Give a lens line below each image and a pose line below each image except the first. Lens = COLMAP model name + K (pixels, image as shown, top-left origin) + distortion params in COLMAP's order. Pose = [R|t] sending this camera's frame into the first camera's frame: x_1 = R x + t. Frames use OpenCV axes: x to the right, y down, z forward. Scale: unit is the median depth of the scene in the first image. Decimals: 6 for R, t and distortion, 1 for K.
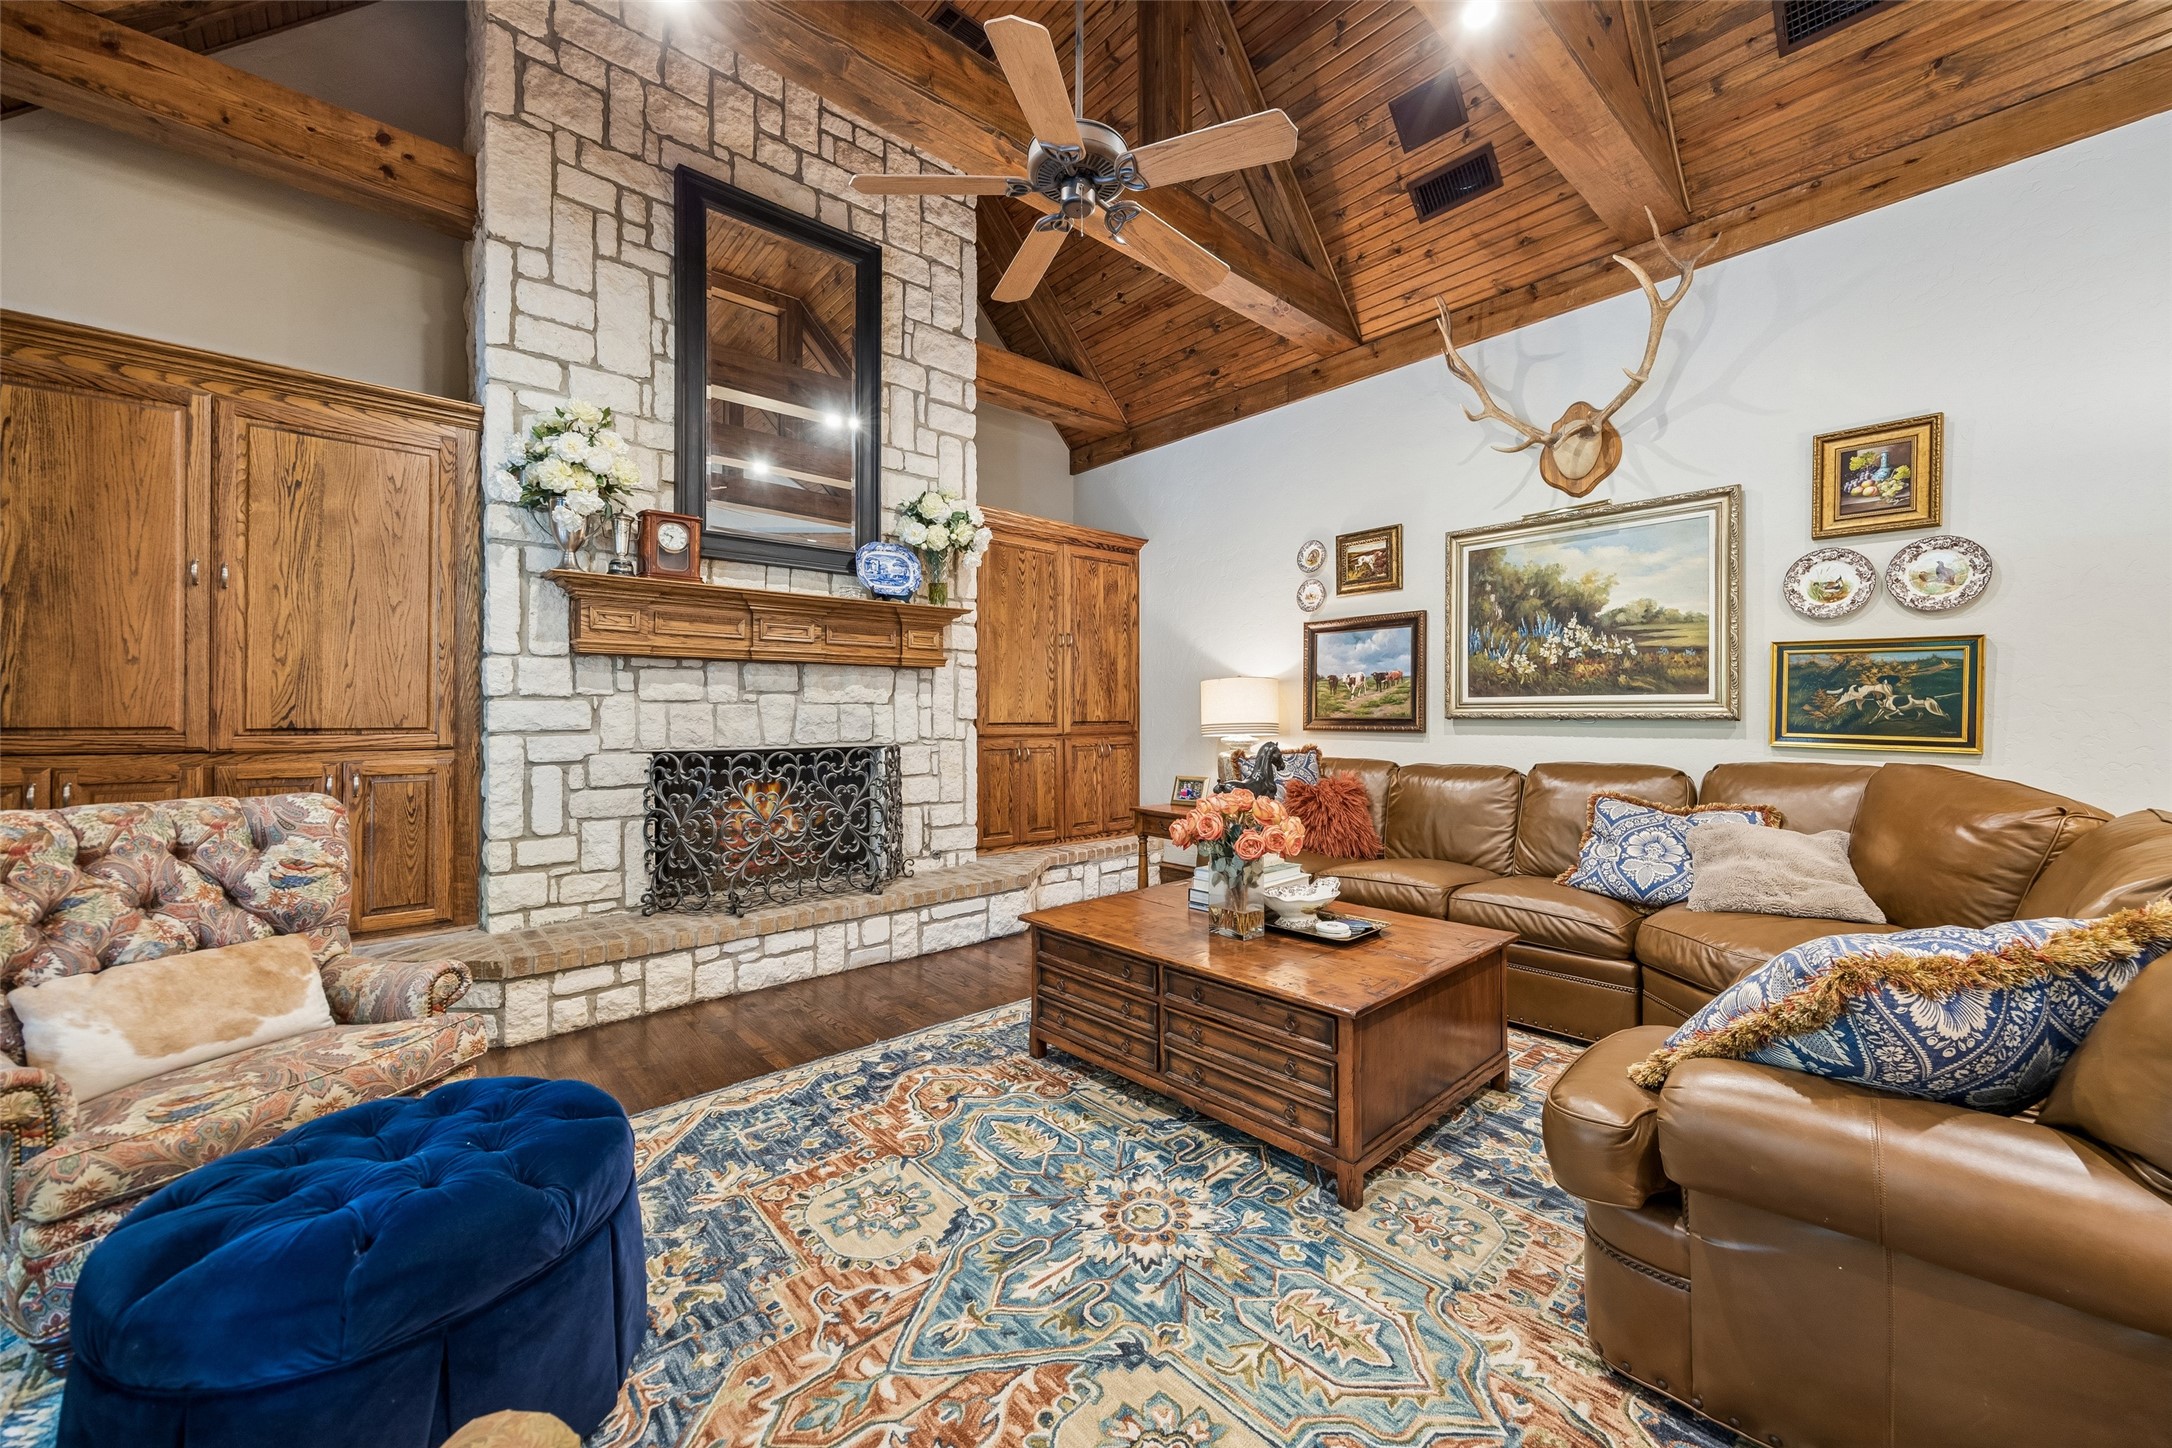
lens RADIAL K [[839.7, 0, 1091.0], [0, 839.7, 718.6], [0, 0, 1]] dist [0.001639, 0.000141]
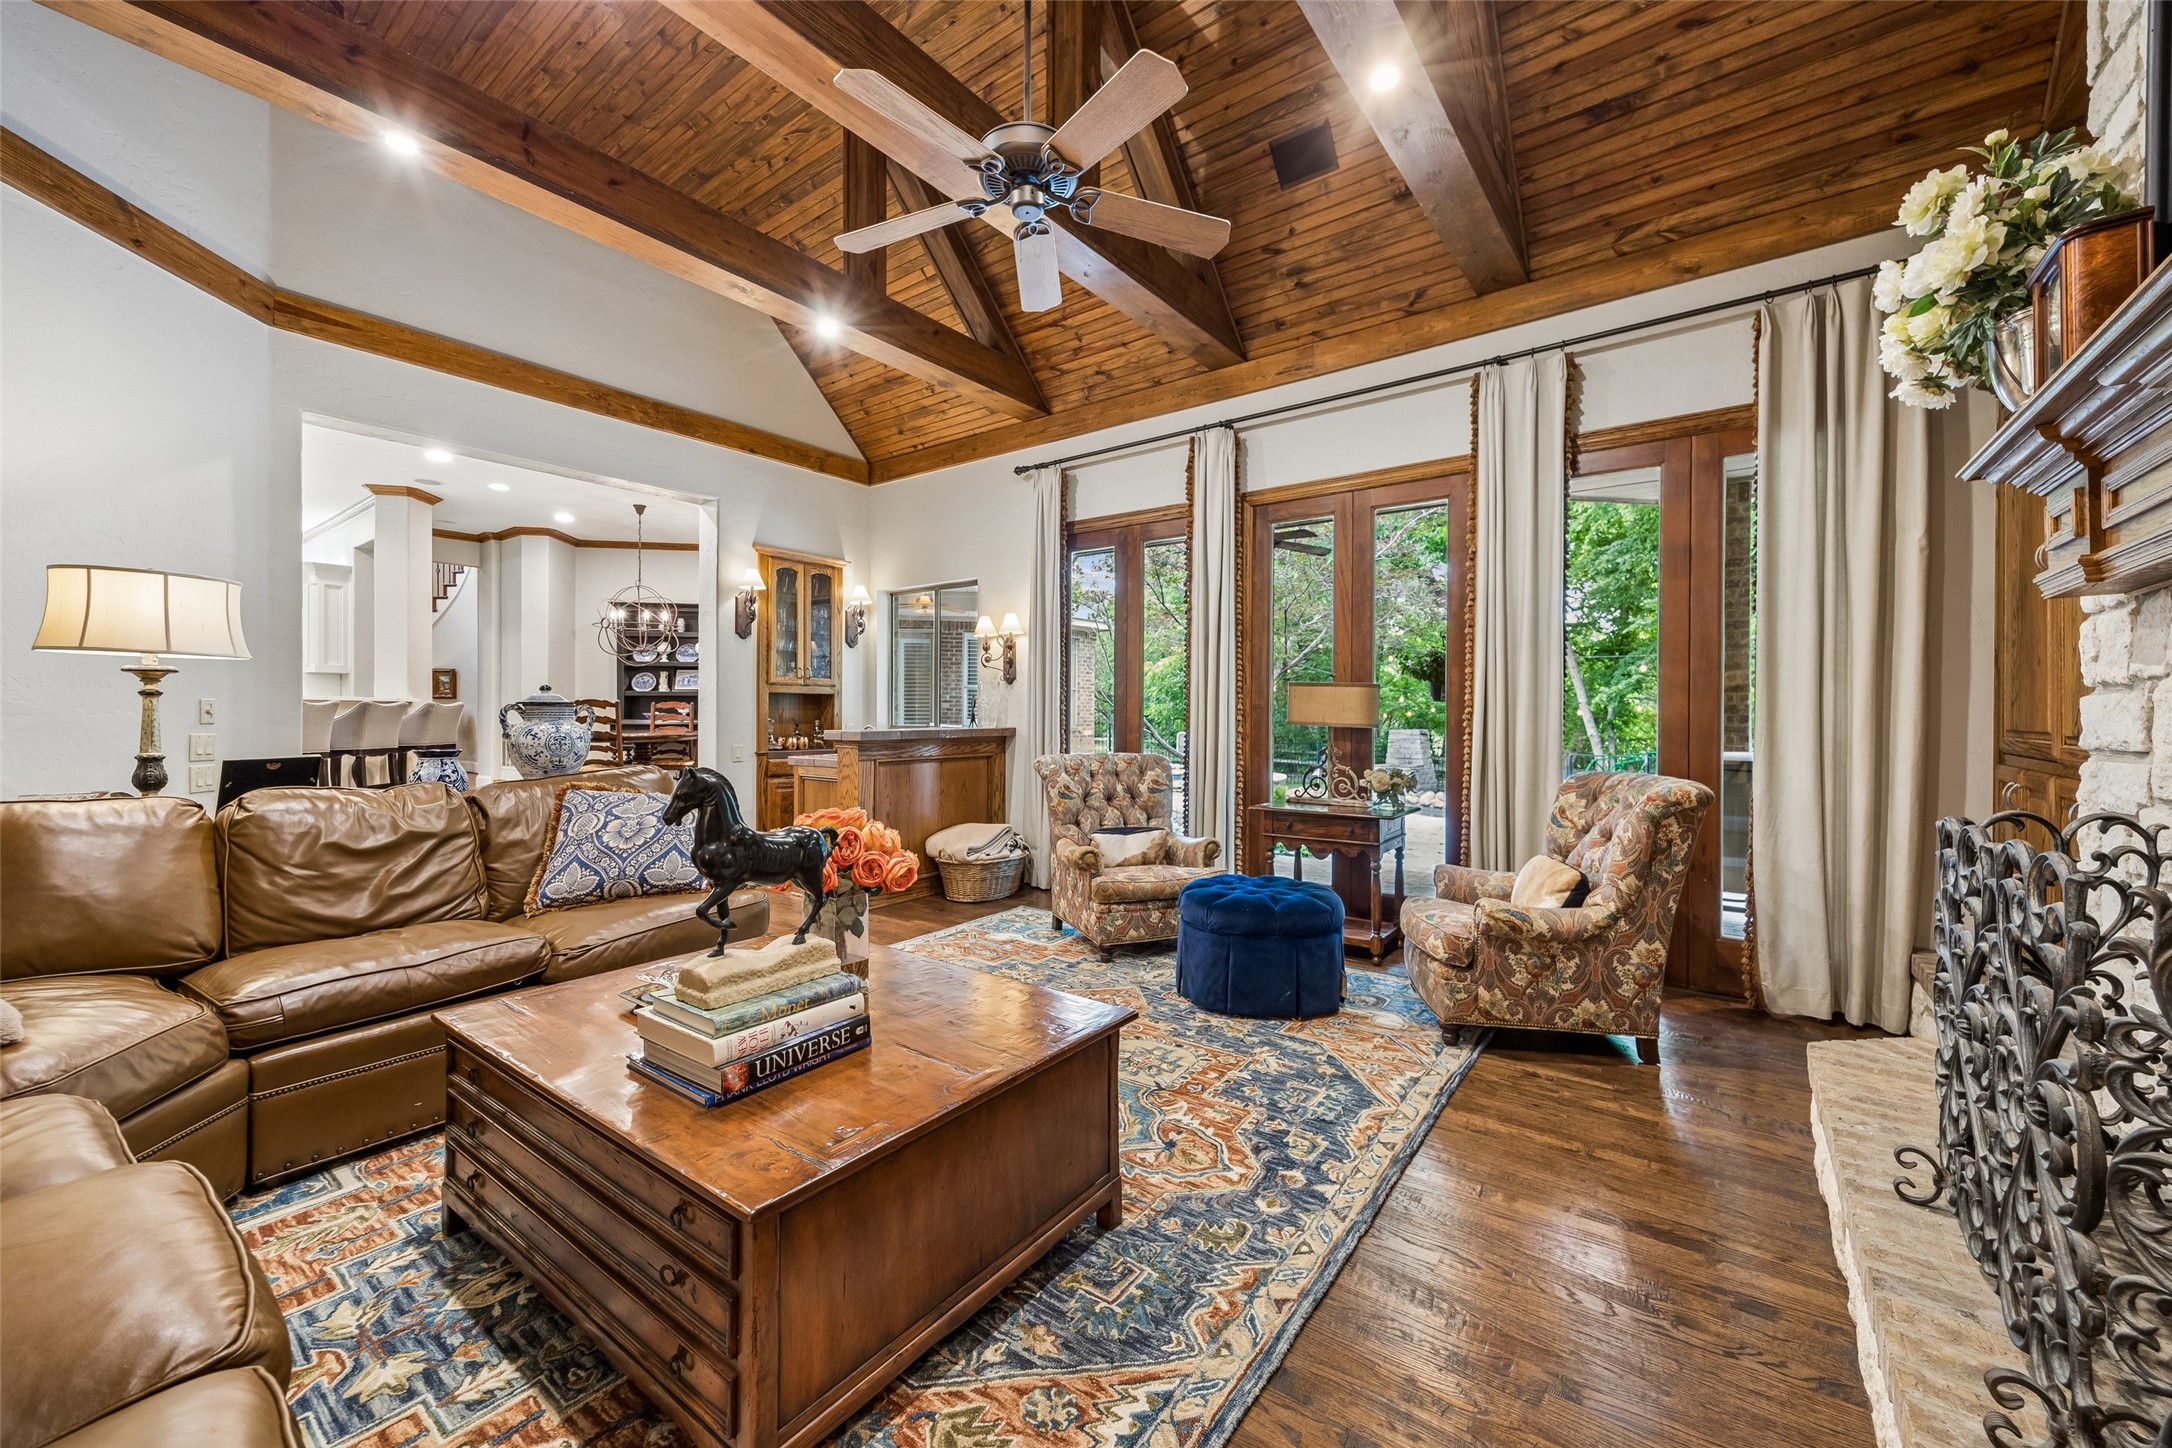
lens RADIAL K [[839.7, 0, 1087.7], [0, 839.7, 711.4], [0, 0, 1]] dist [0.001639, 0.000141]
pose [[-0.981083, -0.006597, -0.193477, 0.103674], [-0.008179, 0.999939, 0.007377, -0.012194], [0.193416, 0.008820, -0.981077, 1.998893]]
